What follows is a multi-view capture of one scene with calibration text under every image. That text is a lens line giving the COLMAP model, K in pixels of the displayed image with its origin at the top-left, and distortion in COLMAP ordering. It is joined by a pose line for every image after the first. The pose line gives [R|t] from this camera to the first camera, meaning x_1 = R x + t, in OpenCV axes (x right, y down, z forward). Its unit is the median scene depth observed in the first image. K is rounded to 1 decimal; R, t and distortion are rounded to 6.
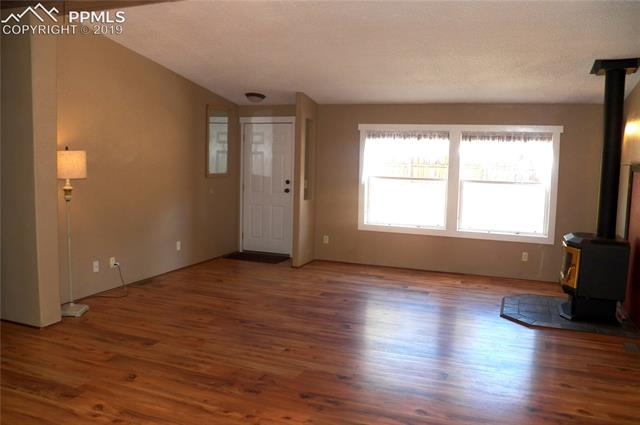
lens RADIAL K [[523.7, 0, 320.0], [0, 523.7, 212.5], [0, 0, 1]] dist [-0.010667, -0.005309]
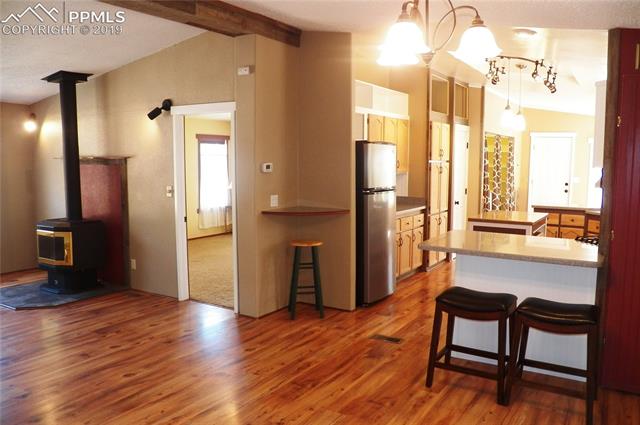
lens RADIAL K [[523.7, 0, 320.0], [0, 523.7, 212.5], [0, 0, 1]] dist [-0.010667, -0.005309]
pose [[0.195296, -0.115489, 0.973921, -0.583457], [0.093902, 0.990682, 0.098647, -0.040109], [-0.976239, 0.072187, 0.204321, 0.226104]]
